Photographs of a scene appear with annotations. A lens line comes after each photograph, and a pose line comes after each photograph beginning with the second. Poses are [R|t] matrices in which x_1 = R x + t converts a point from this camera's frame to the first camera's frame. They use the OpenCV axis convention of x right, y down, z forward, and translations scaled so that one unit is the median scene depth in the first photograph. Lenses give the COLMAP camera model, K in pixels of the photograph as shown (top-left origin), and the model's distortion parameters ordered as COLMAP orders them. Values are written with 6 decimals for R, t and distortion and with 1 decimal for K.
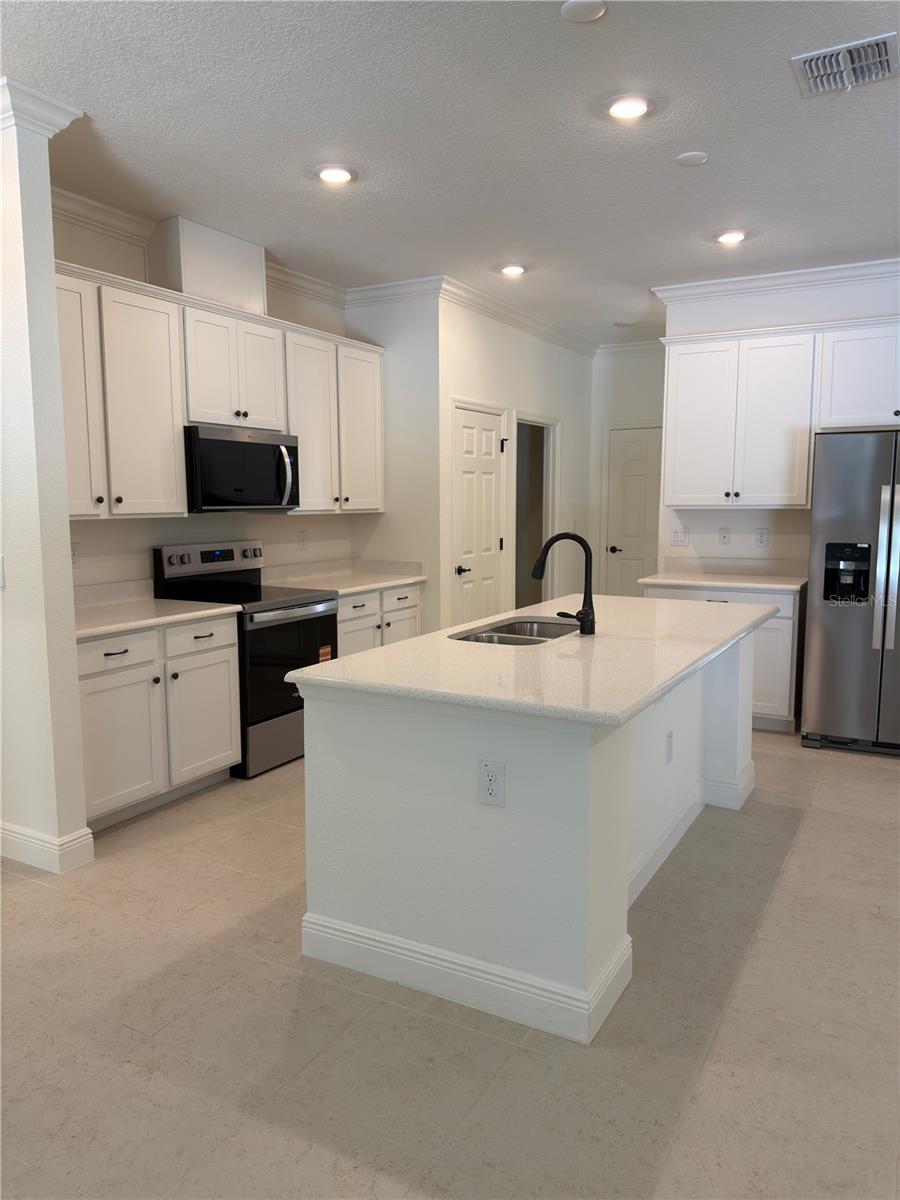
lens RADIAL K [[875.9, 0, 450.7], [0, 875.9, 592.4], [0, 0, 1]] dist [0.038675, -0.004003]
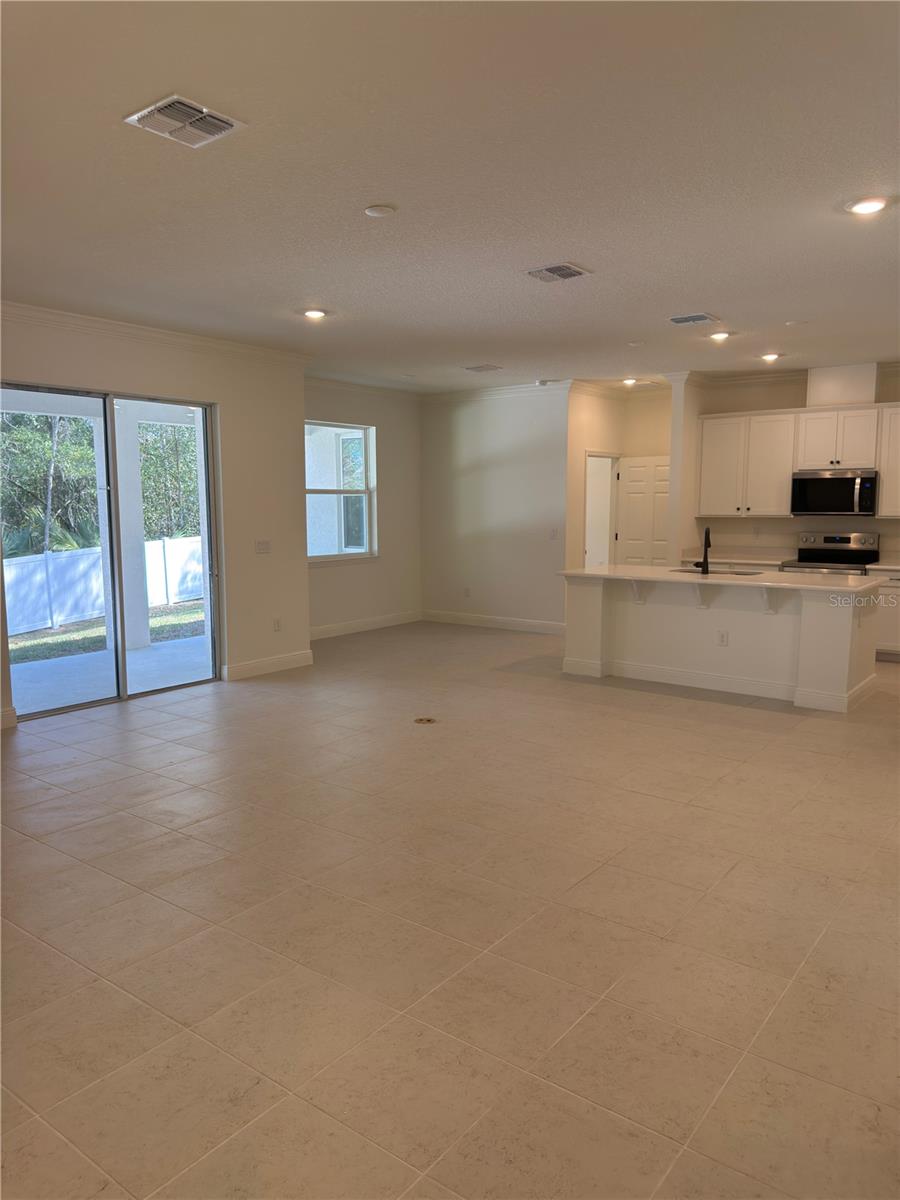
lens RADIAL K [[859.9, 0, 447.6], [0, 859.9, 604.5], [0, 0, 1]] dist [0.000167, -0.004374]
pose [[-0.144943, 0.120886, -0.982028, 1.465610], [-0.100727, 0.985549, 0.136187, -0.064554], [0.984300, 0.118656, -0.130672, 0.416224]]
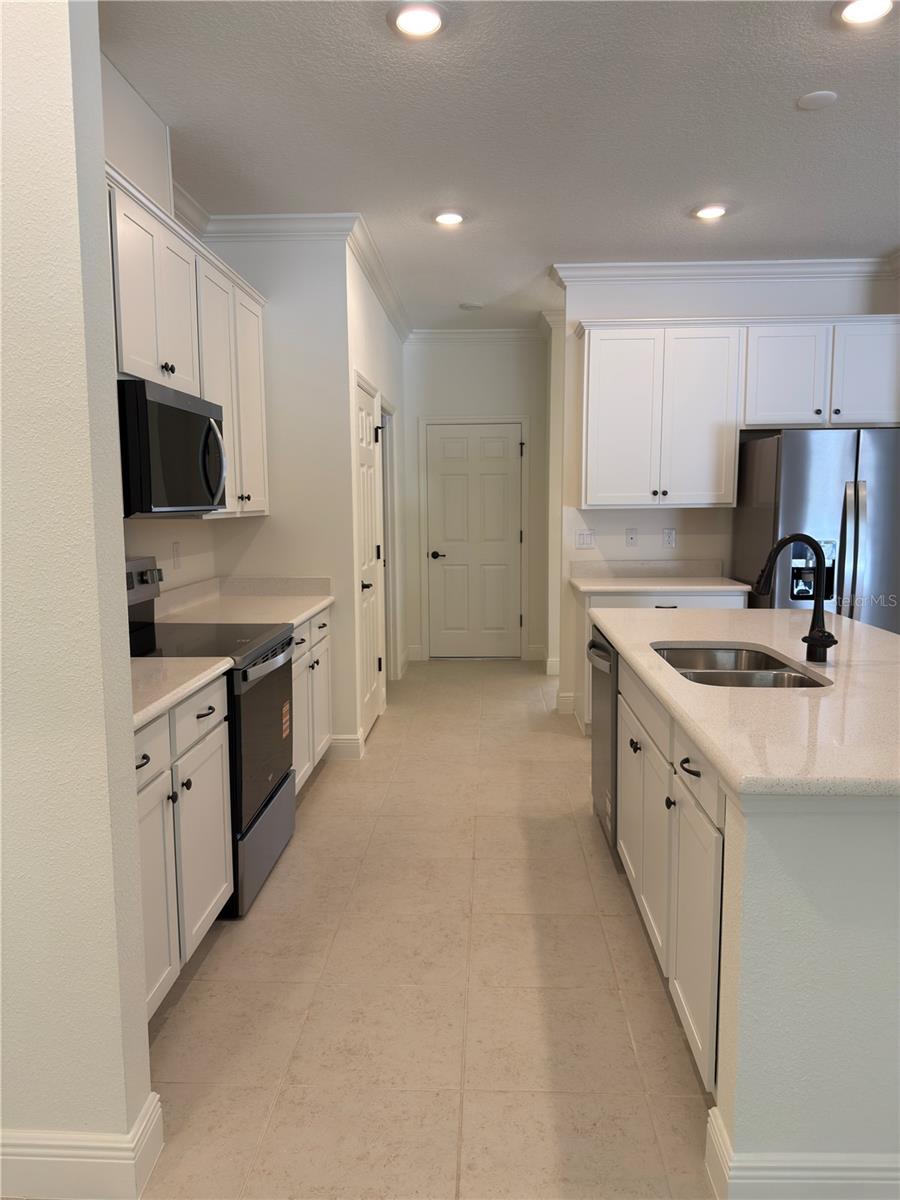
lens RADIAL K [[859.9, 0, 447.6], [0, 859.9, 604.5], [0, 0, 1]] dist [0.000167, -0.004374]
pose [[0.893752, -0.056120, 0.445036, -0.308657], [0.051767, 0.998418, 0.021941, -0.024696], [-0.445563, 0.003428, 0.895244, 0.289079]]
